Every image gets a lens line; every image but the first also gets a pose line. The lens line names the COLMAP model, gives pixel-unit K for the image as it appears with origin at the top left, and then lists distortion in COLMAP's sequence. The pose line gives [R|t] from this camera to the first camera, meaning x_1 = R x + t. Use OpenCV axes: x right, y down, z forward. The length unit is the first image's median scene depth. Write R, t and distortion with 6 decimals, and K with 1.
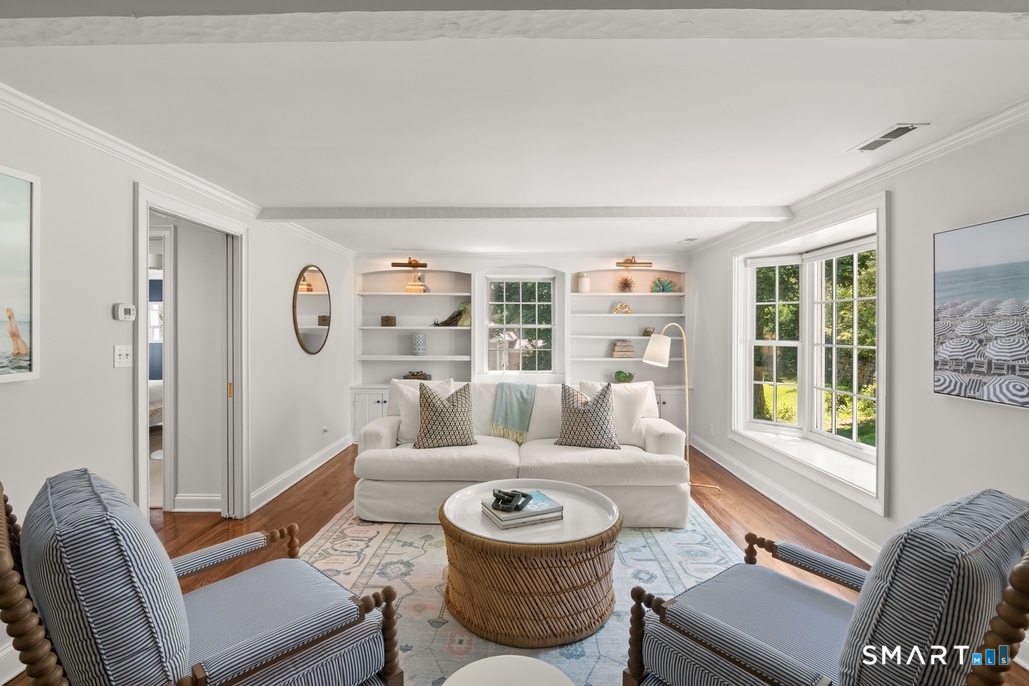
lens RADIAL K [[491.5, 0, 511.5], [0, 491.5, 334.4], [0, 0, 1]] dist [-0.001293, -0.000258]
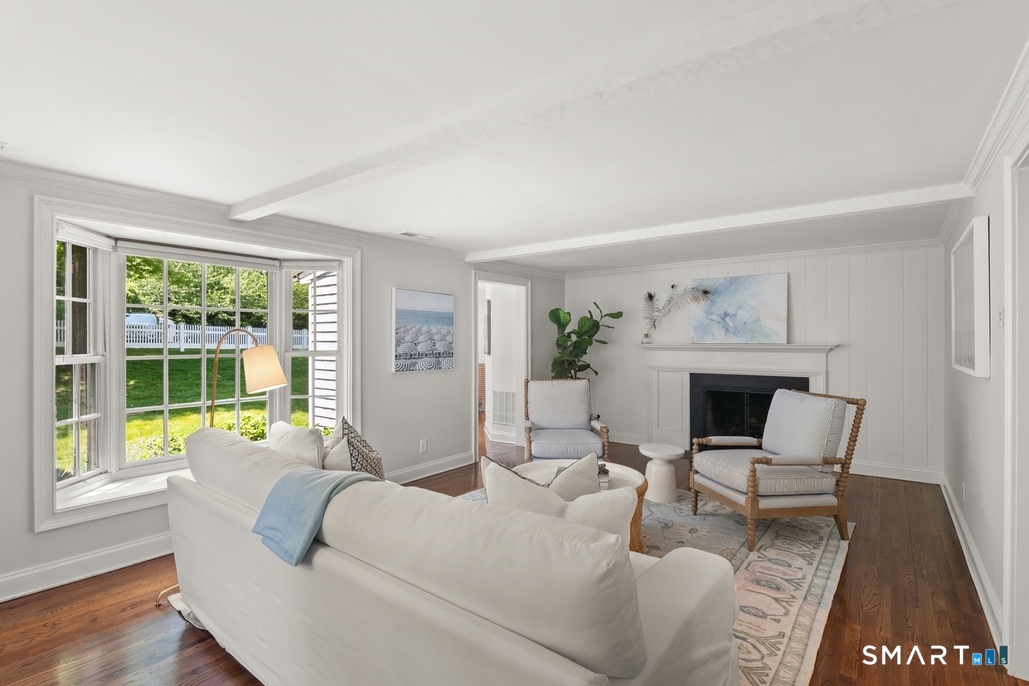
lens RADIAL K [[491.5, 0, 511.5], [0, 491.5, 334.4], [0, 0, 1]] dist [-0.001293, -0.000258]
pose [[-0.802042, 0.002011, 0.597265, -0.371598], [0.003150, 0.999995, 0.000863, -0.015252], [-0.597260, 0.002574, -0.802044, 1.316996]]
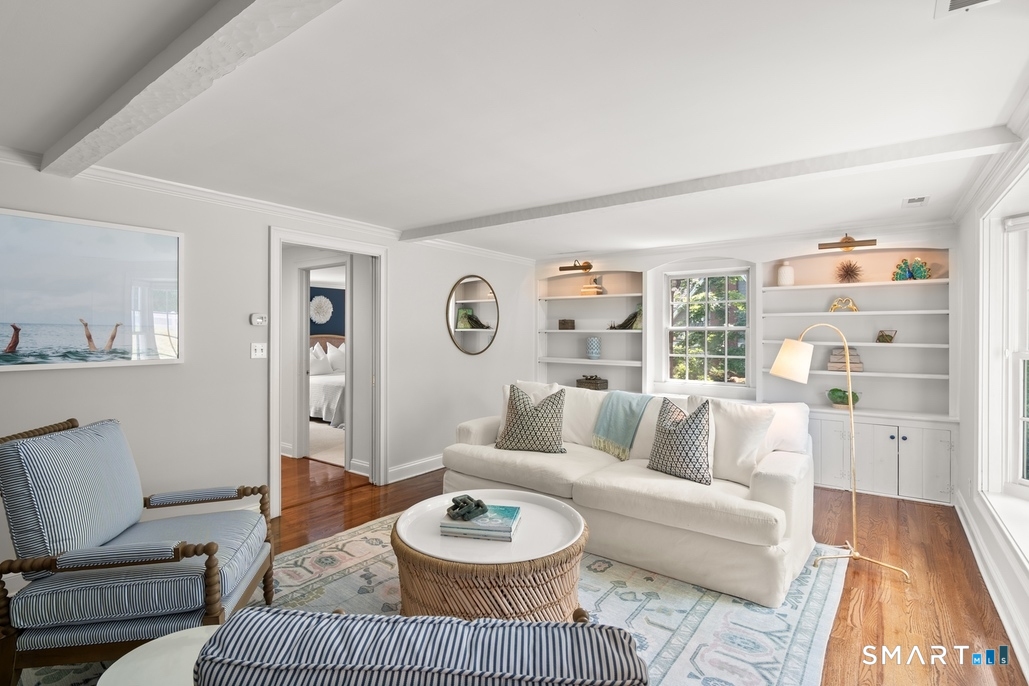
lens RADIAL K [[496.4, 0, 513.6], [0, 496.4, 336.1], [0, 0, 1]] dist [-0.004151, -0.001120]
pose [[0.816140, 0.004661, -0.577835, 0.376924], [-0.007546, 0.999968, -0.002591, 0.000620], [0.577805, 0.006475, 0.816149, 0.152921]]
